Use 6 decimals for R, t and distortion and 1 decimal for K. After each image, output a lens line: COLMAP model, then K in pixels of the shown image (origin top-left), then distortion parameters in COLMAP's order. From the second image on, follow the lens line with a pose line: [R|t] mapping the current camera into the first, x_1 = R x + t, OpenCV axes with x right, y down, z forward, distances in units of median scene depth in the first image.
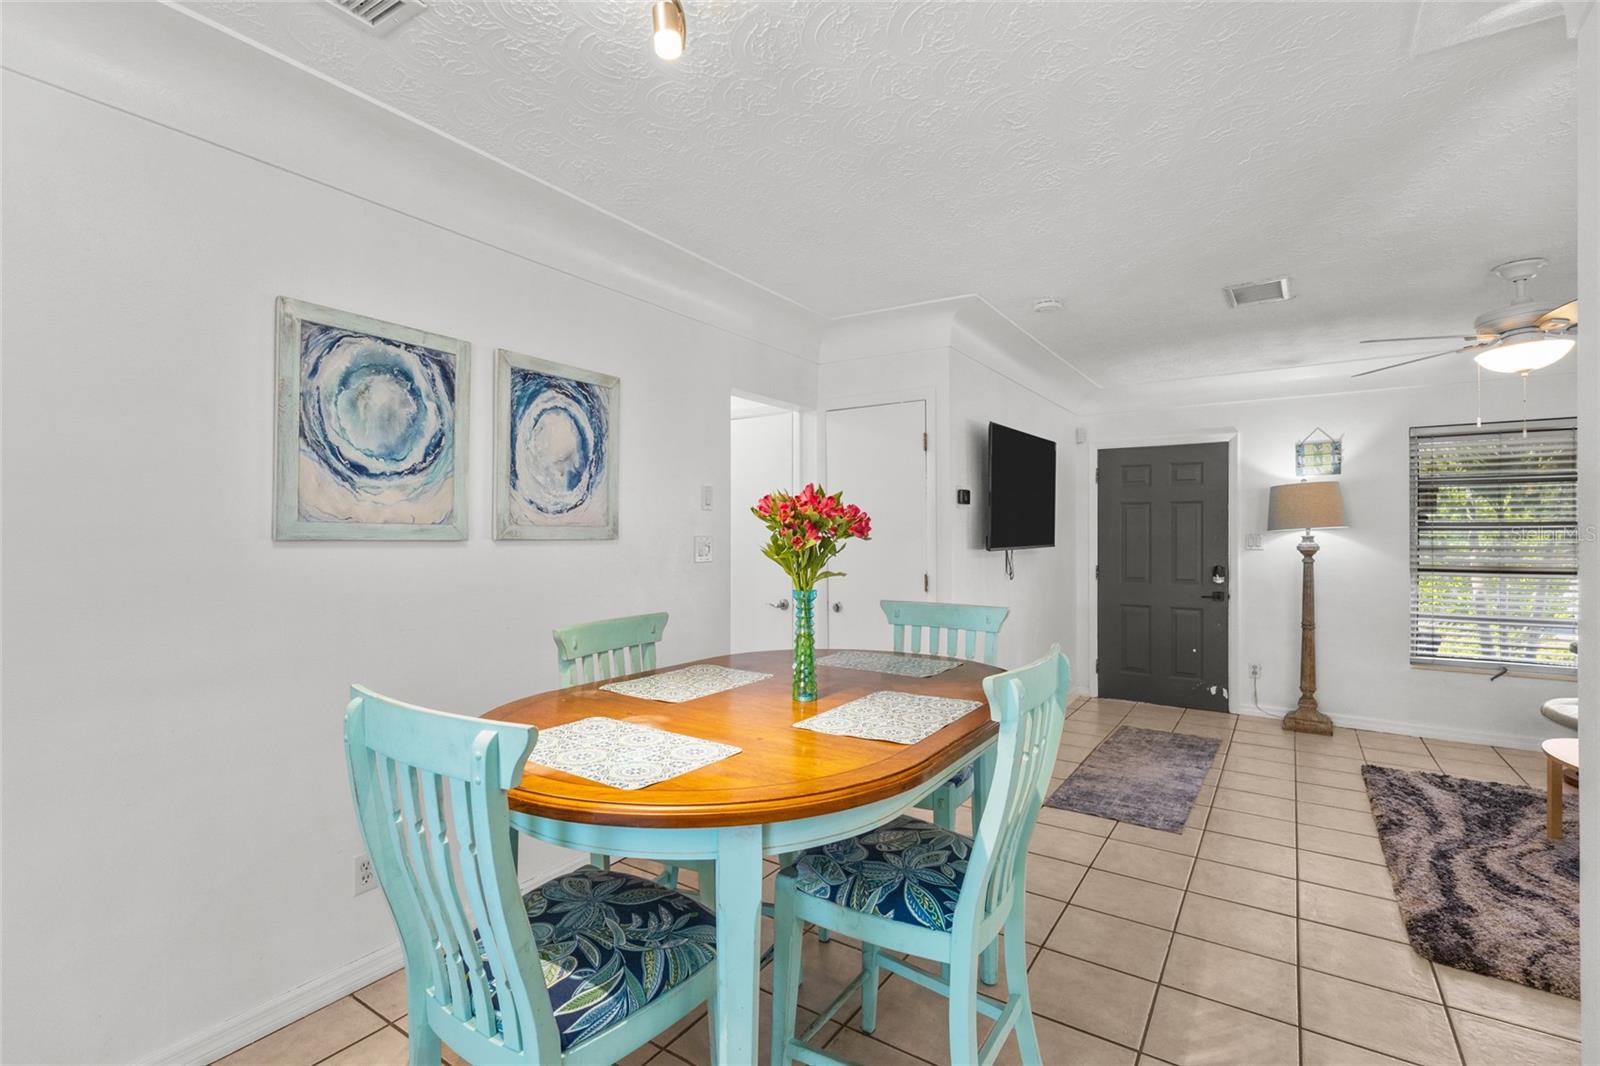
lens RADIAL K [[736.0, 0, 793.2], [0, 736.0, 528.1], [0, 0, 1]] dist [0.001530, 0.002160]
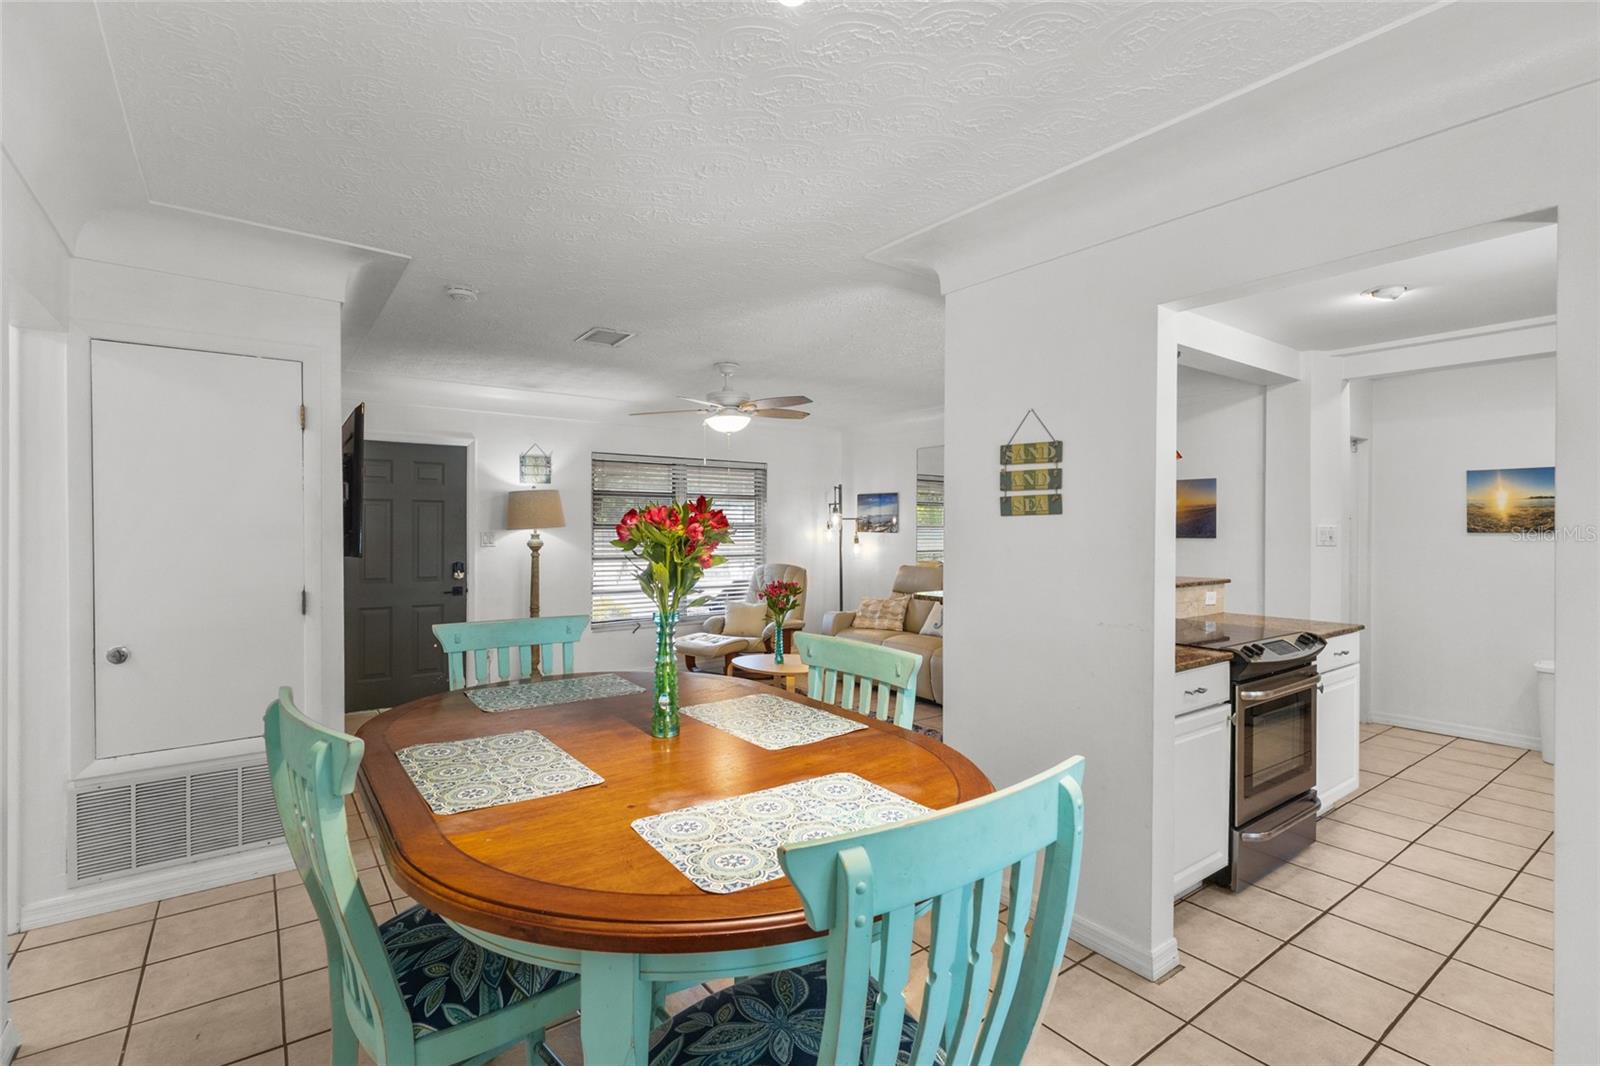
lens RADIAL K [[736.0, 0, 793.6], [0, 736.0, 531.9], [0, 0, 1]] dist [0.001530, 0.002160]
pose [[0.335580, -0.005719, 0.941994, -0.494683], [-0.010080, 0.999903, 0.009662, -0.014930], [-0.941958, -0.012738, 0.335489, 0.357049]]
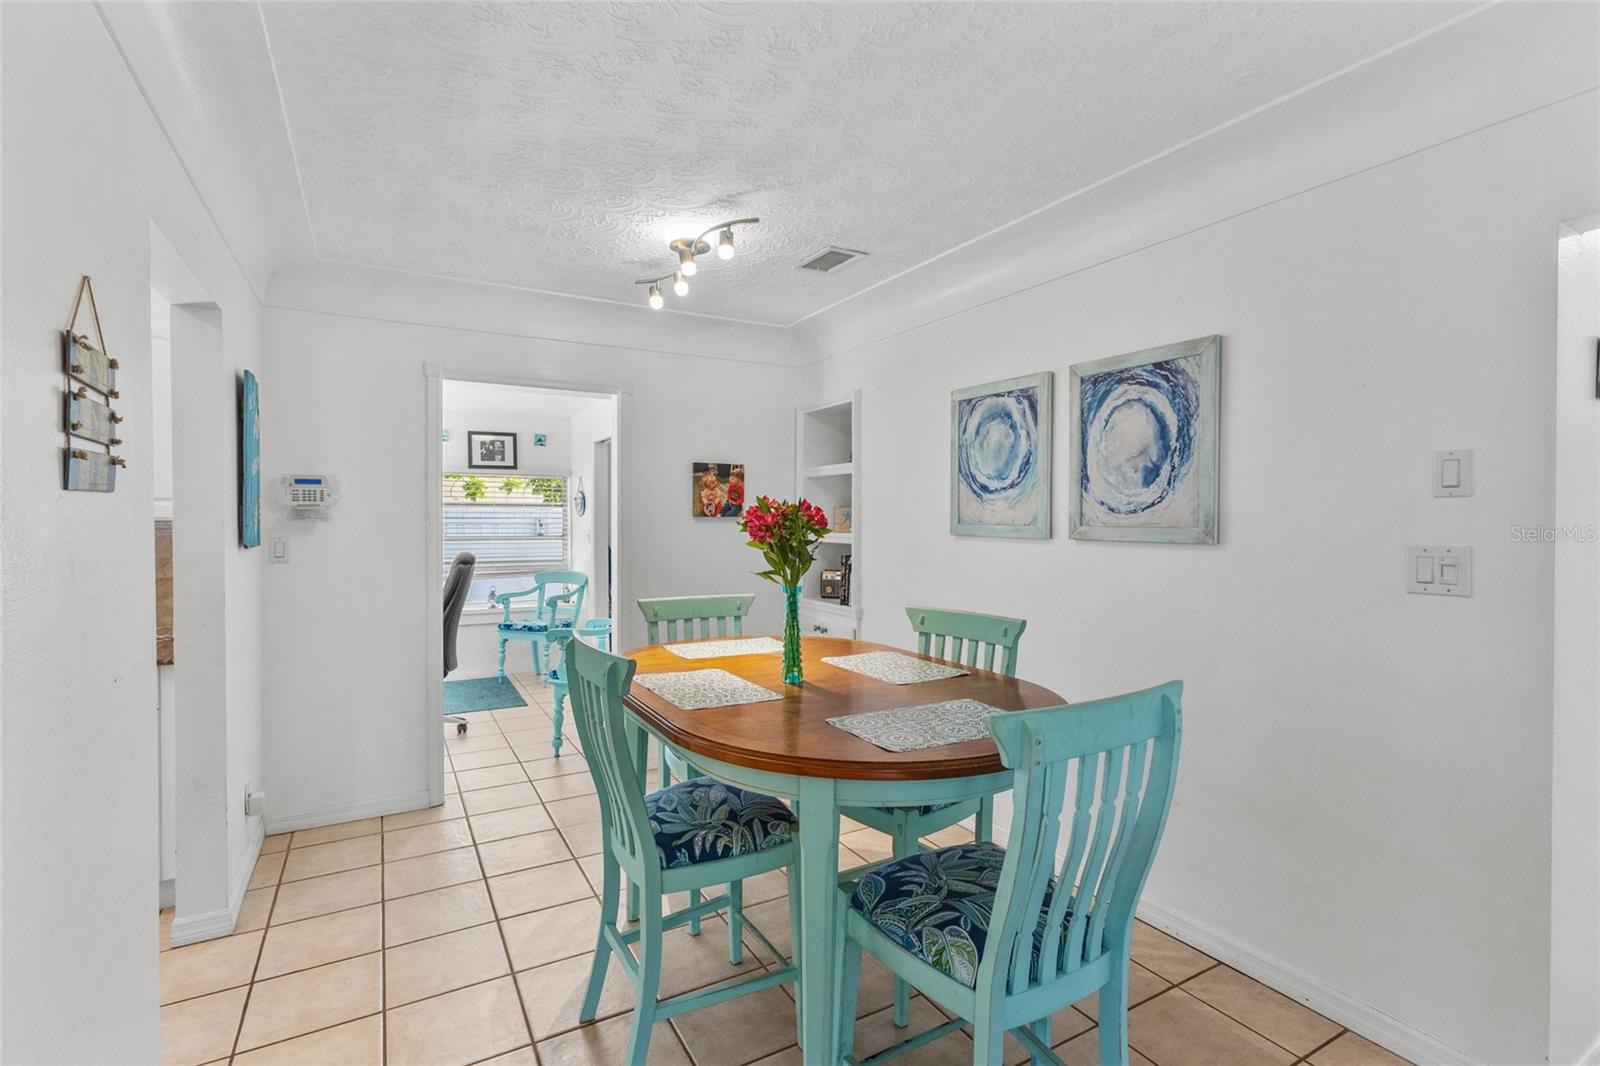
lens RADIAL K [[736.0, 0, 796.6], [0, 736.0, 528.9], [0, 0, 1]] dist [0.001530, 0.002160]
pose [[-0.442519, 0.009382, -0.896710, 0.667784], [0.003962, 0.999956, 0.008507, -0.009353], [0.896750, 0.000212, -0.442537, 0.971874]]
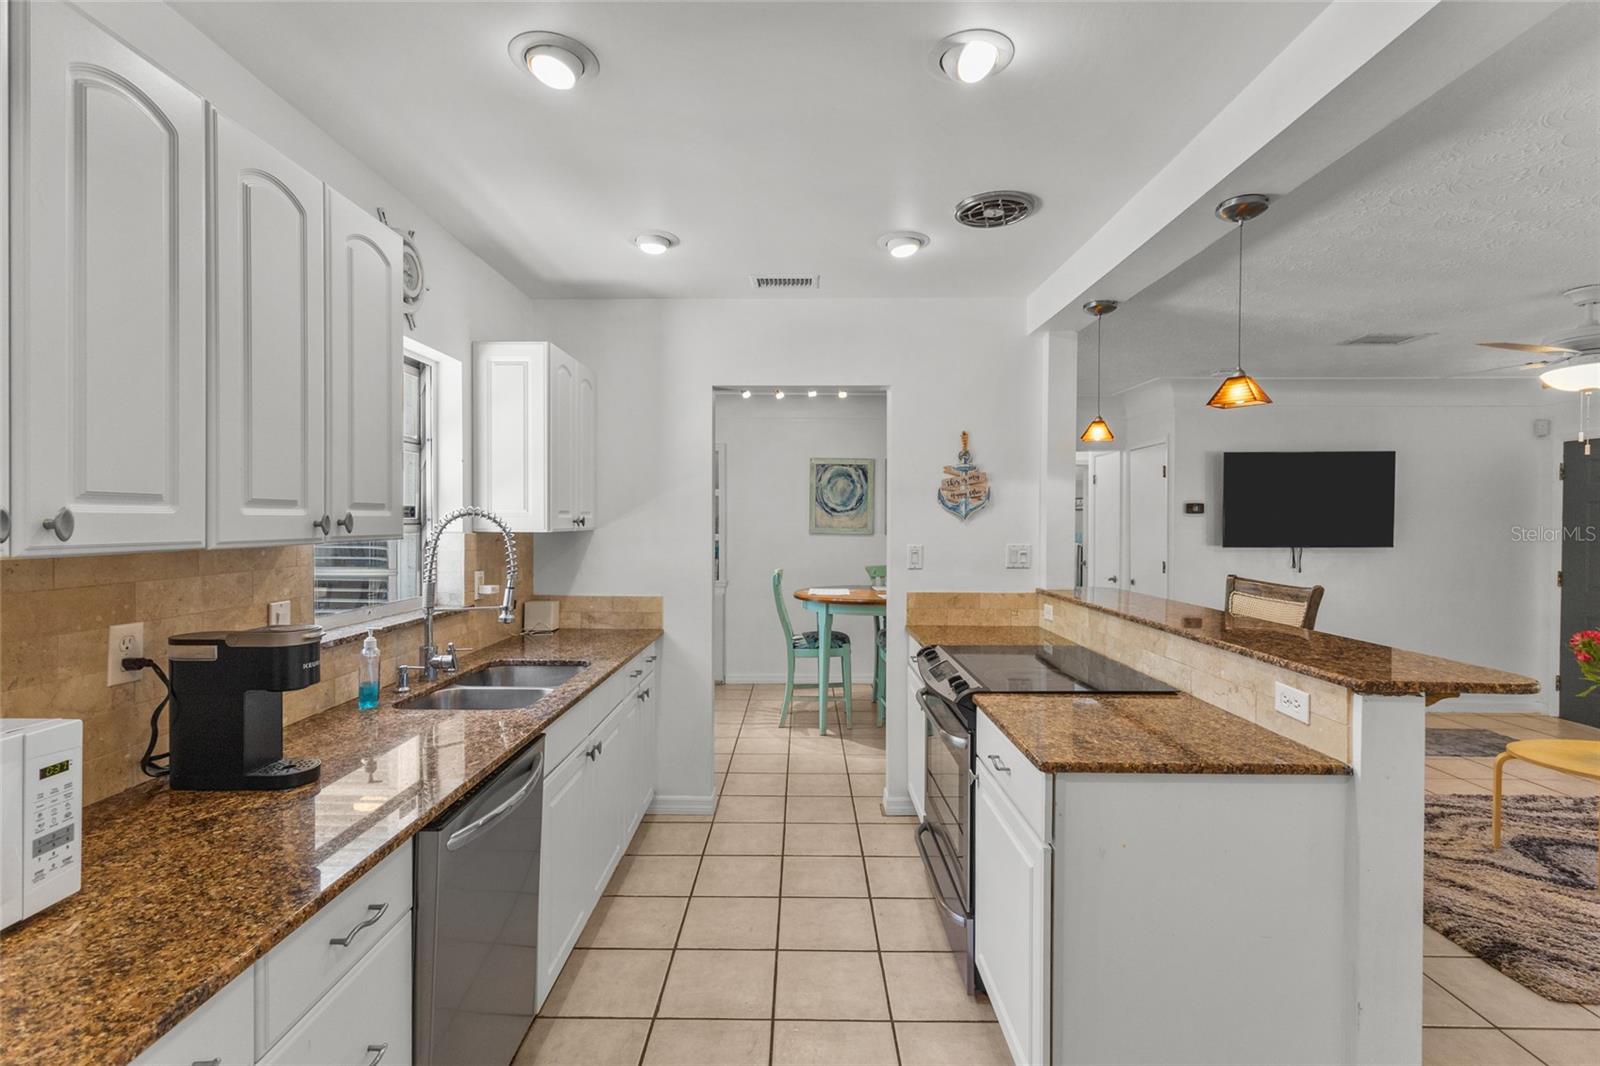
lens RADIAL K [[736.0, 0, 796.1], [0, 736.0, 528.9], [0, 0, 1]] dist [0.001530, 0.002160]
pose [[0.552446, 0.009902, -0.833490, 1.339645], [0.002275, 0.999908, 0.013387, -0.032417], [0.833546, -0.009292, 0.552372, -0.572677]]
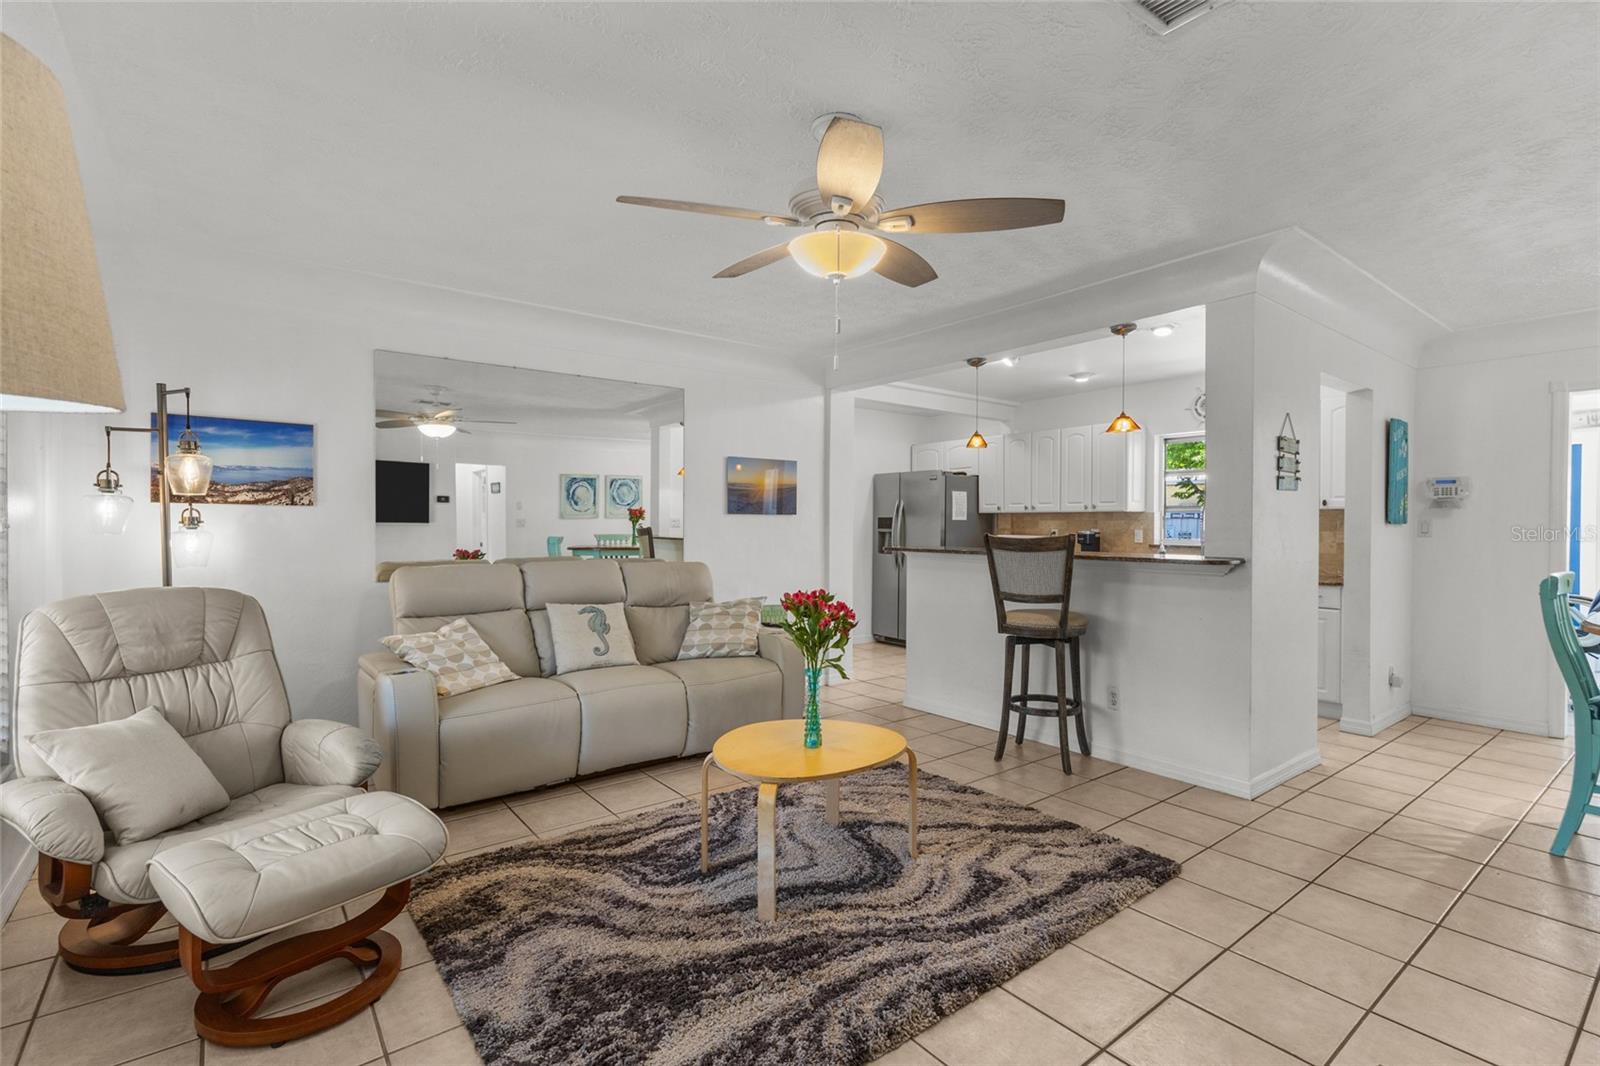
lens RADIAL K [[736.0, 0, 795.6], [0, 736.0, 527.6], [0, 0, 1]] dist [0.001530, 0.002160]
pose [[-0.950115, -0.007981, 0.311798, 0.857068], [-0.008593, 0.999963, -0.000588, 0.041384], [-0.311782, -0.003238, -0.950148, 1.832923]]
